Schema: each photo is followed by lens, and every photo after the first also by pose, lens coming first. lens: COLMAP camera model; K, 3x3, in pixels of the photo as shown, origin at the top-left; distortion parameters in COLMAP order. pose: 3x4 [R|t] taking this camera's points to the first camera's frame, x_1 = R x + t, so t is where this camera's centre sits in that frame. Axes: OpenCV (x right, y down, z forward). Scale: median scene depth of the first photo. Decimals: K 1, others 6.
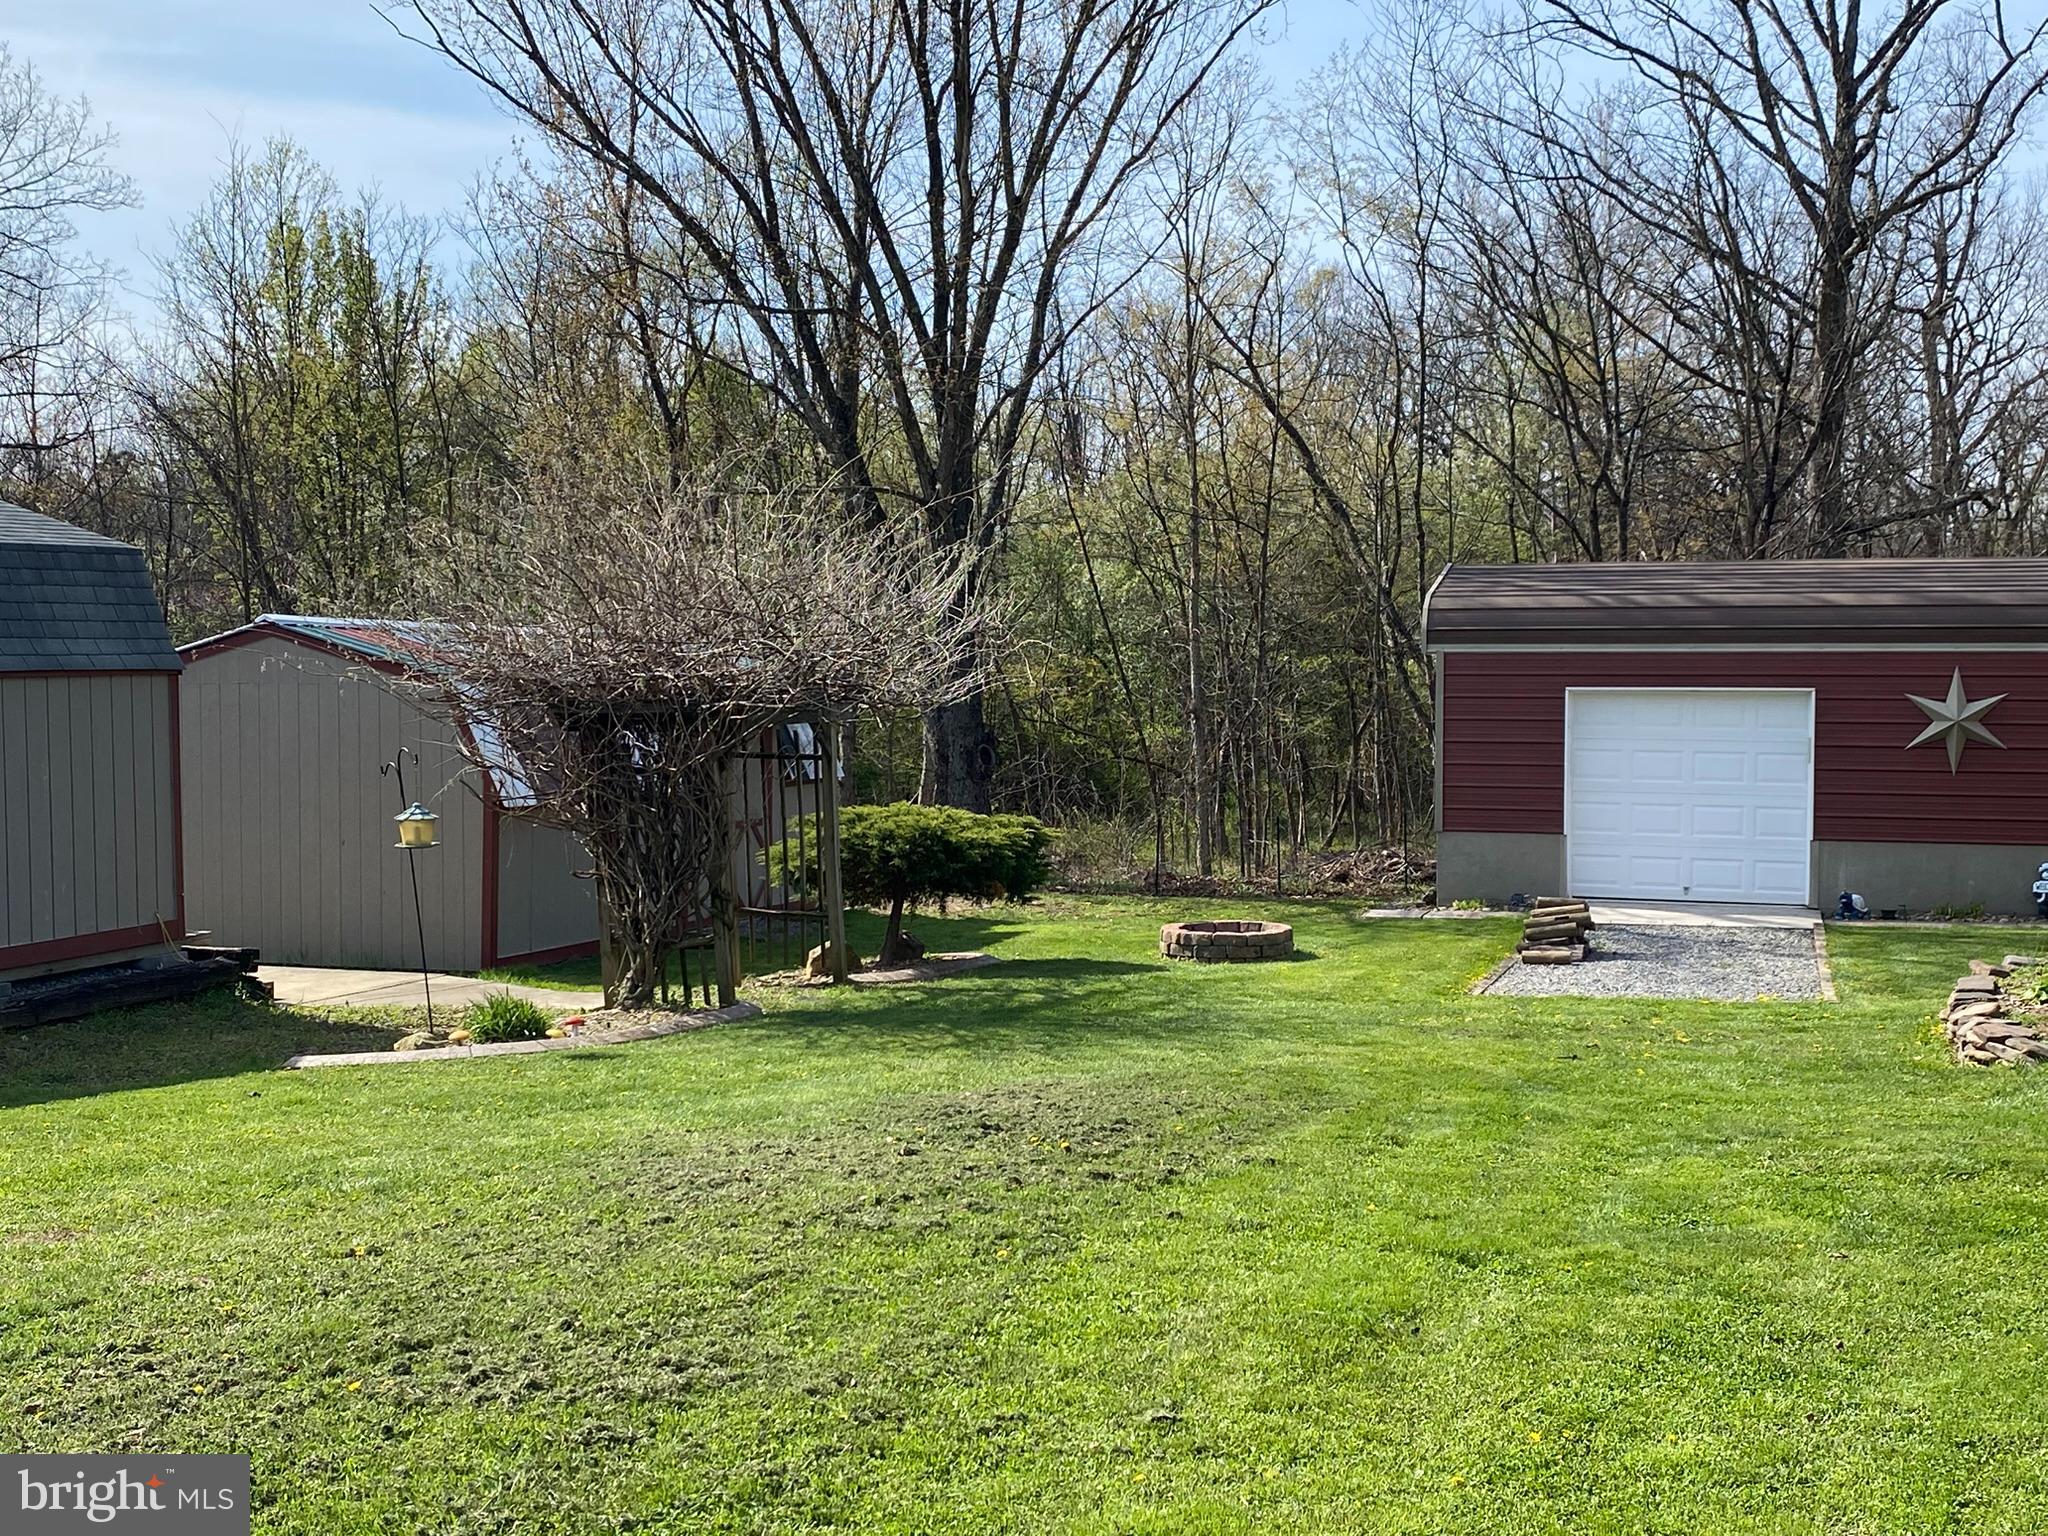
lens RADIAL K [[2406.4, 0, 1024.0], [0, 2406.4, 768.0], [0, 0, 1]] dist [0.092926, 0.002086]
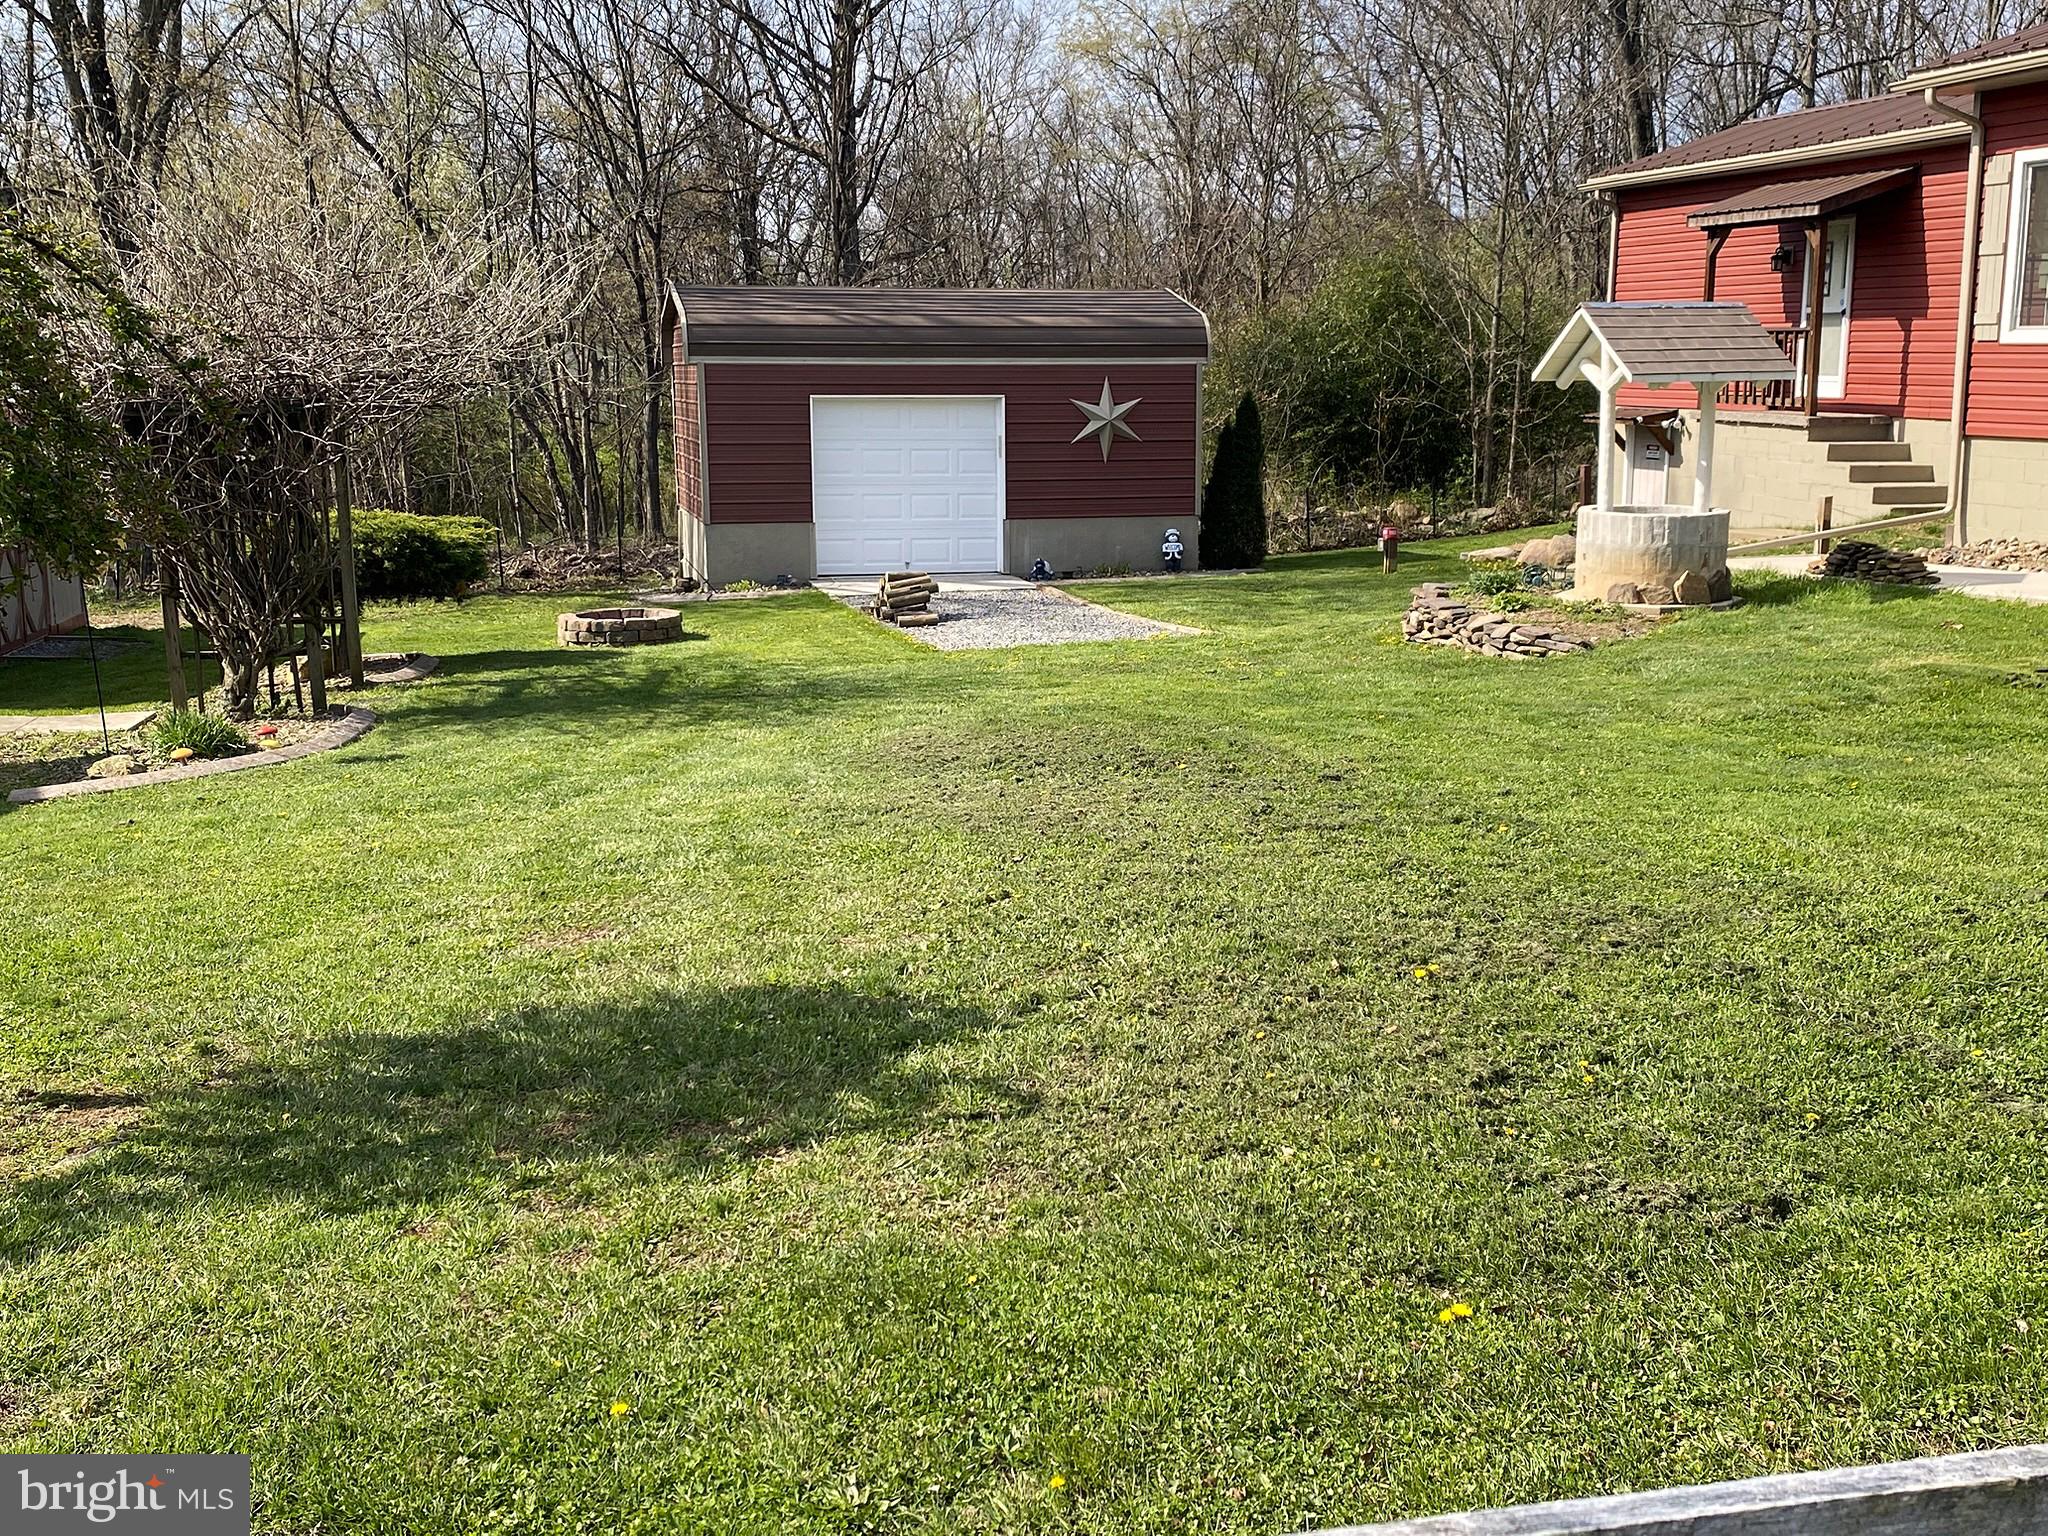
lens RADIAL K [[2086.2, 0, 1024.0], [0, 2086.2, 768.0], [0, 0, 1]] dist [0.046925, -0.137579]
pose [[0.852530, -0.095681, 0.513845, -0.227943], [0.025397, 0.989524, 0.142119, 0.003972], [-0.522060, -0.108111, 0.846029, 0.079365]]
